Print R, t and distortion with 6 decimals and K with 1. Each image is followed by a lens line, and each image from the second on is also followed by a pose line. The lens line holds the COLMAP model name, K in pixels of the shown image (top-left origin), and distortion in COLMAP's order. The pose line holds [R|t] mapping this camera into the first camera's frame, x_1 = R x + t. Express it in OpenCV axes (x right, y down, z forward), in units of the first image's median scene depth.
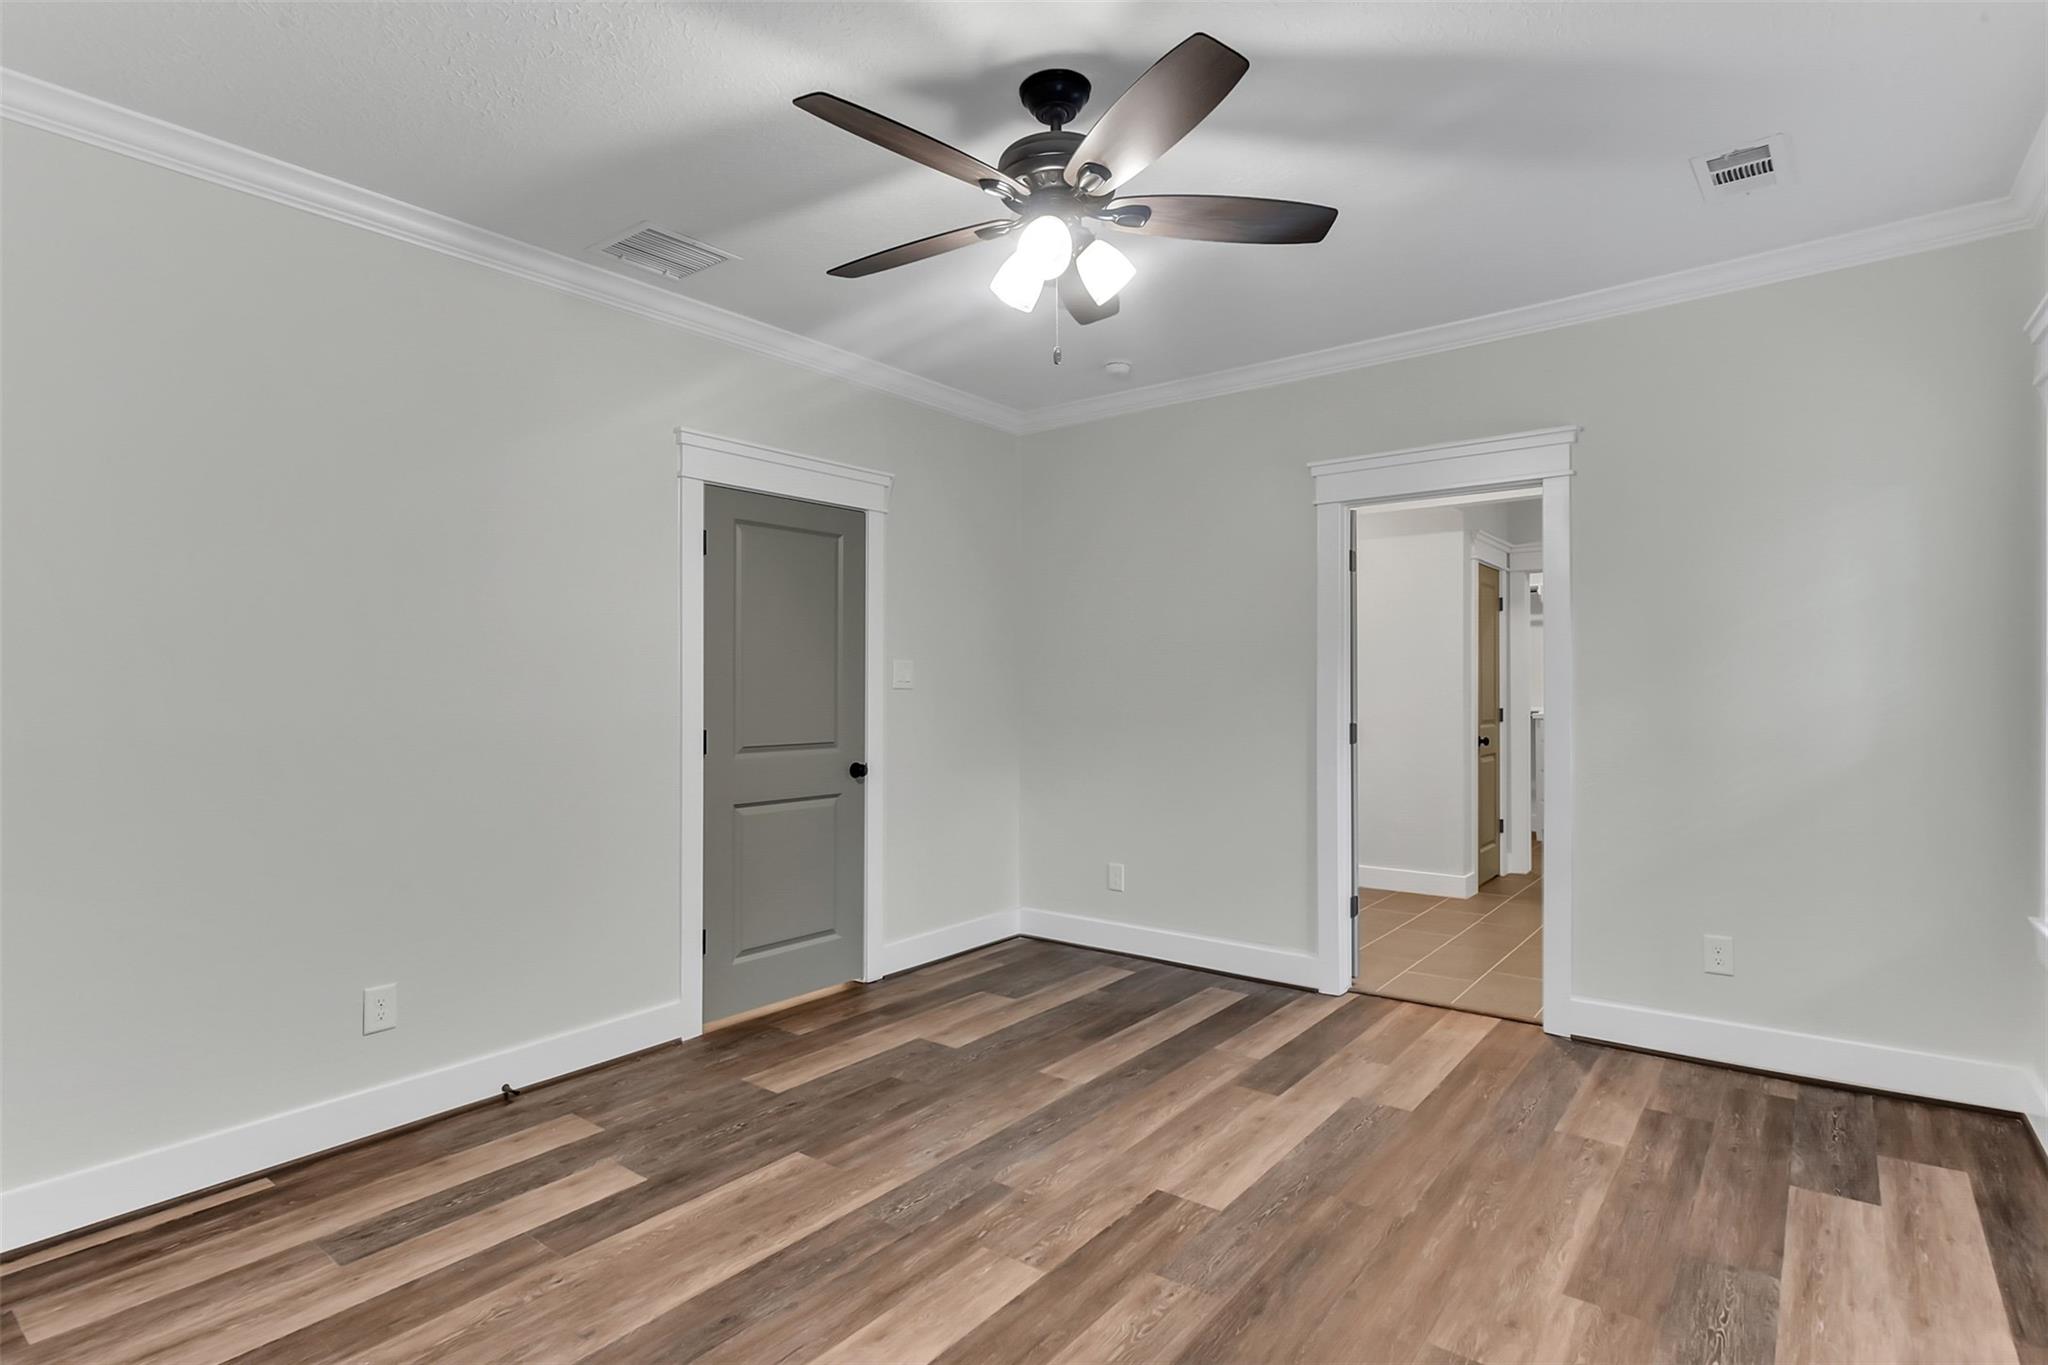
lens RADIAL K [[1018.3, 0, 1019.0], [0, 1018.3, 673.2], [0, 0, 1]] dist [0.005287, -0.000964]
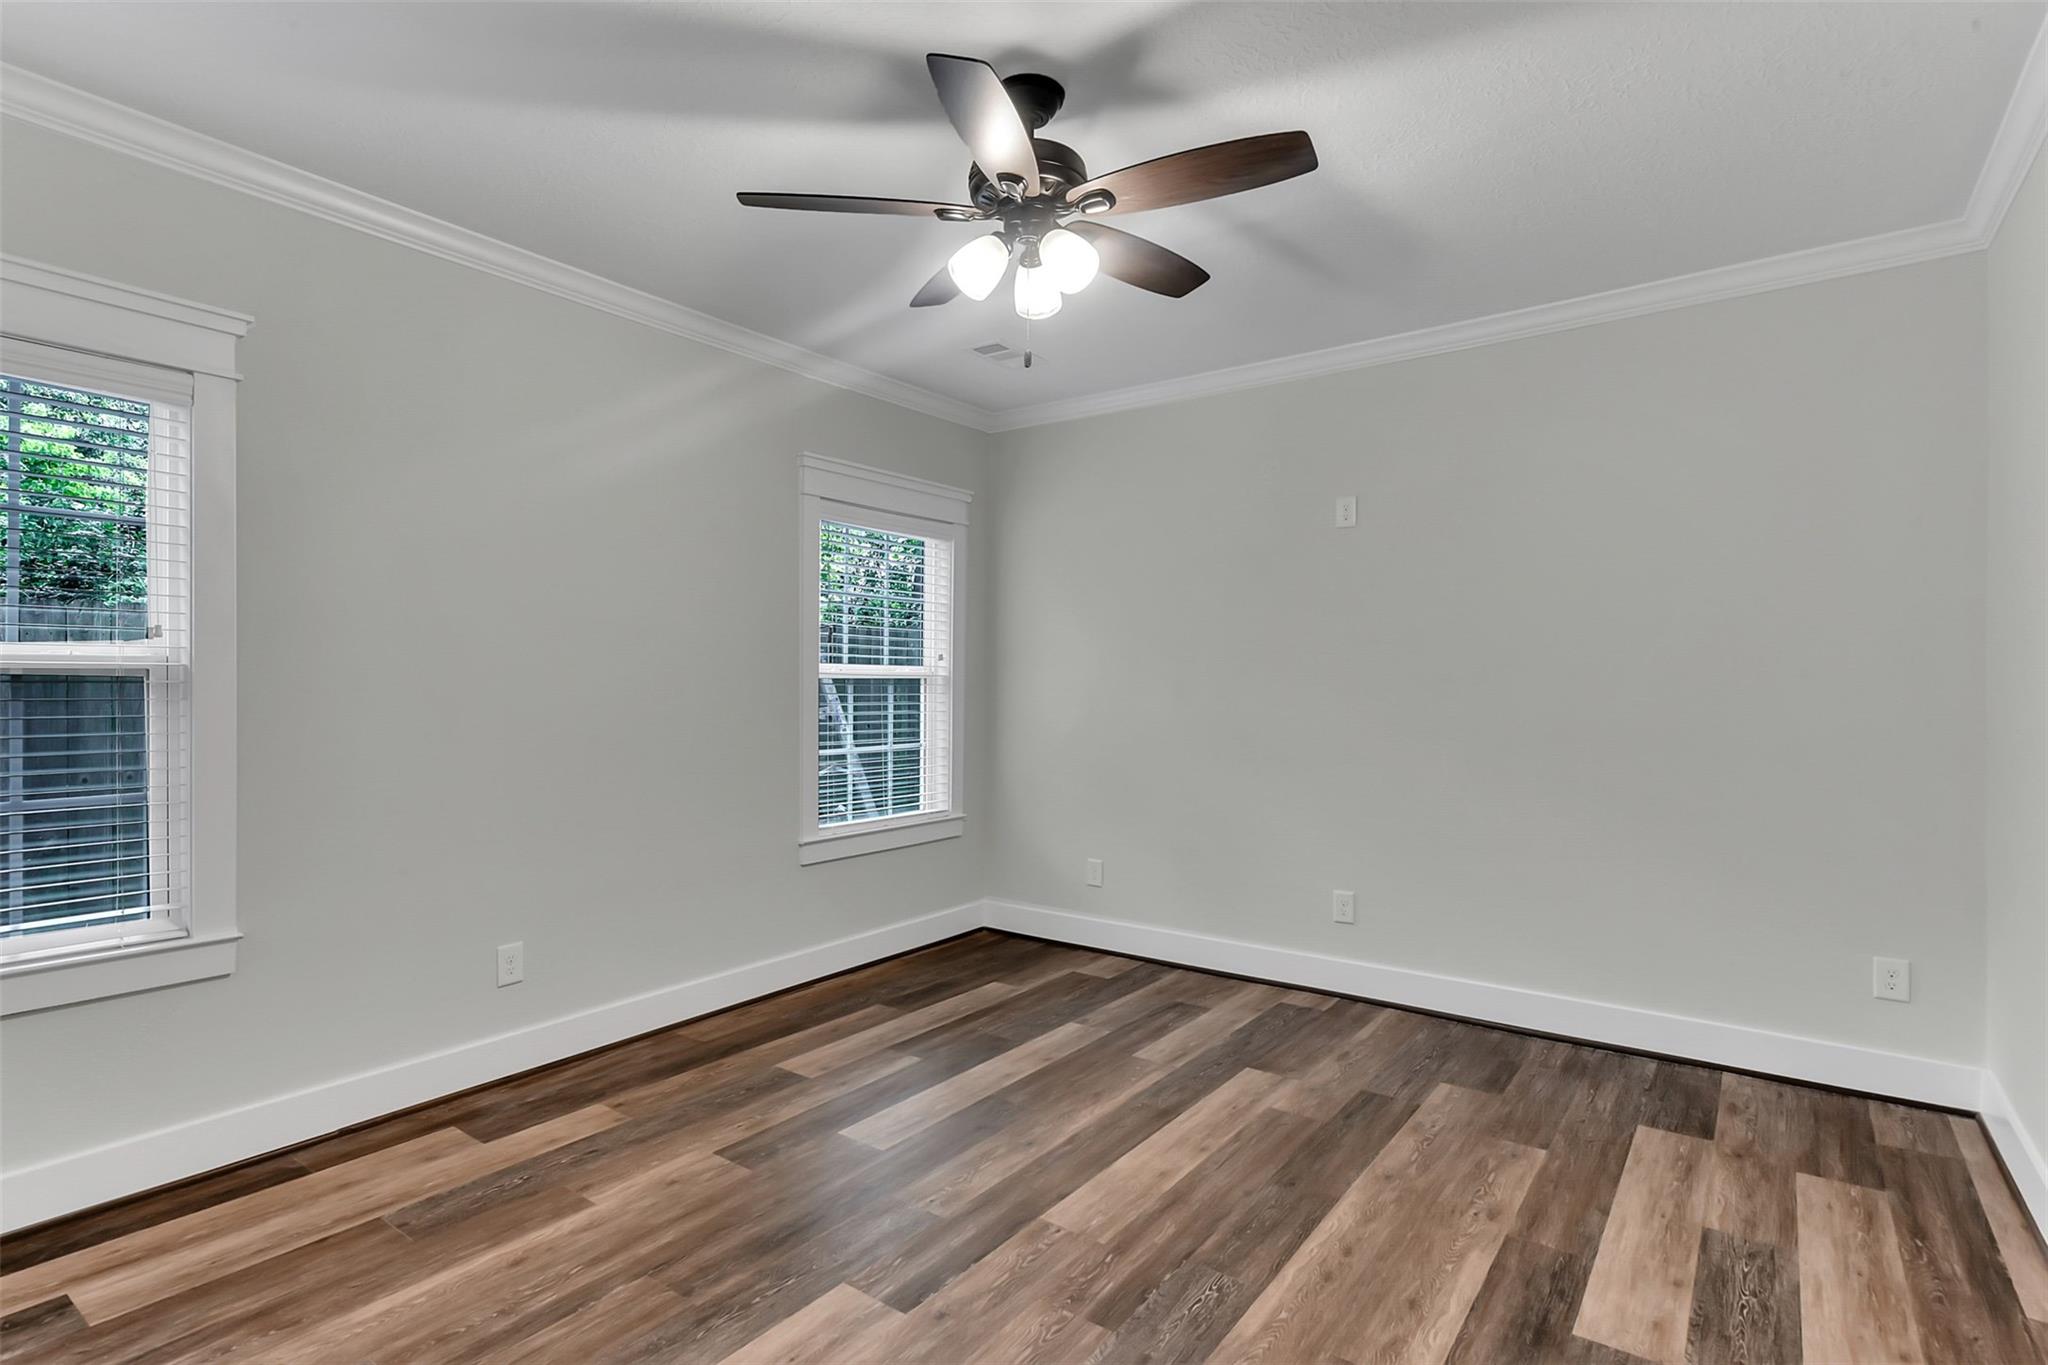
lens RADIAL K [[1018.3, 0, 1019.0], [0, 1018.3, 673.2], [0, 0, 1]] dist [0.005287, -0.000964]
pose [[-0.999364, 0.002146, -0.035593, 0.068676], [0.002823, 0.999816, -0.018977, 0.019372], [0.035546, -0.019065, -0.999186, 1.674693]]
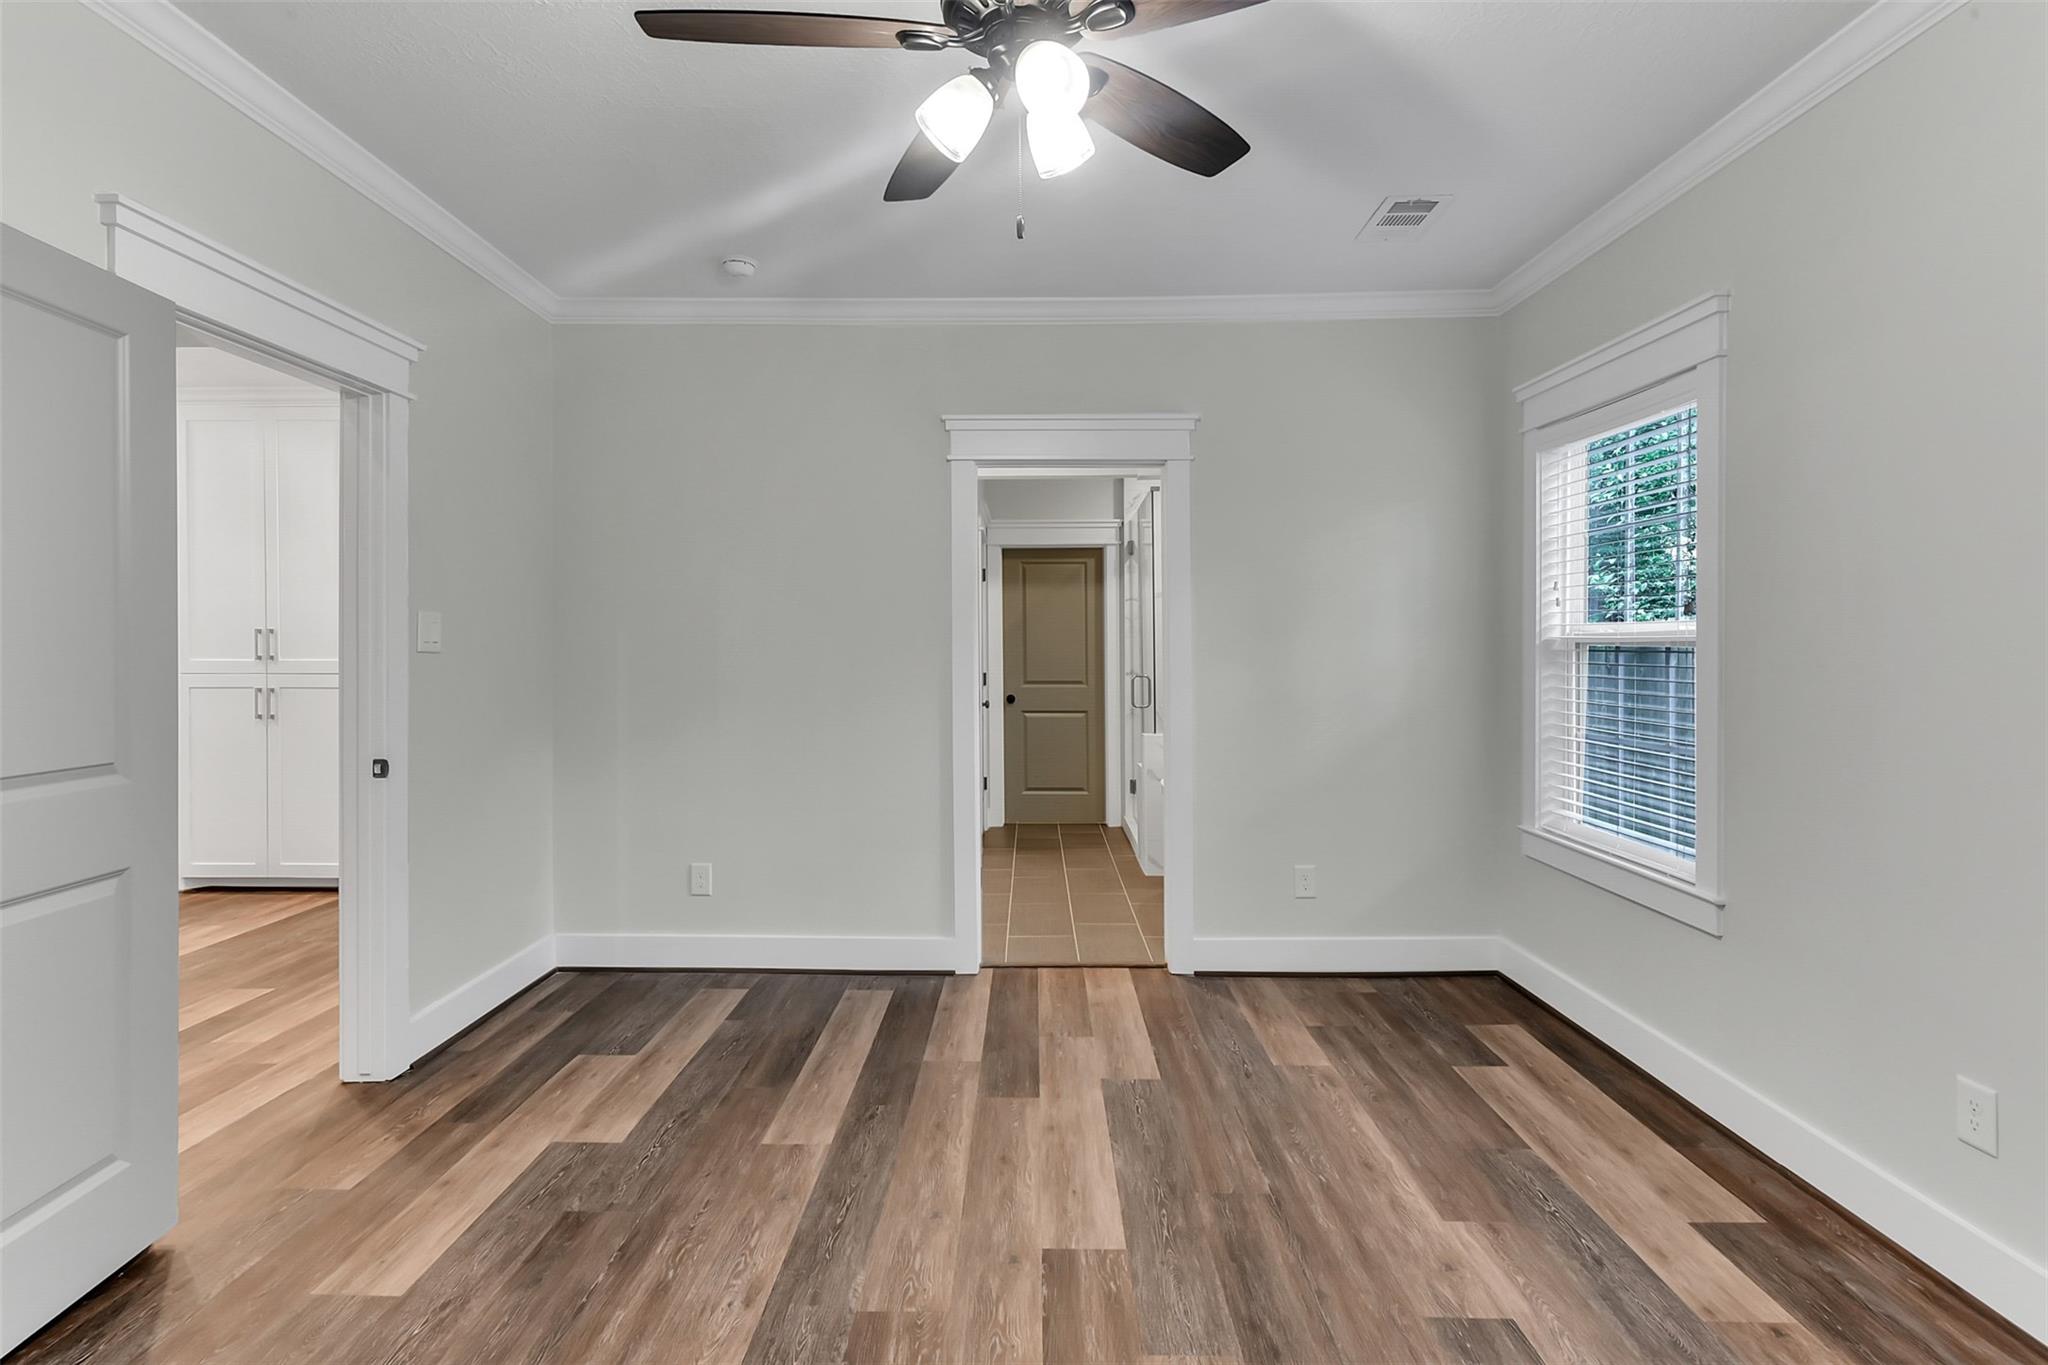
lens RADIAL K [[1028.4, 0, 1001.9], [0, 1028.4, 639.8], [0, 0, 1]] dist [0.006412, -0.000618]
pose [[0.803366, 0.011261, 0.595379, -0.372967], [-0.012064, 0.999924, -0.002633, 0.006385], [-0.595363, -0.005067, 0.803441, 0.314436]]
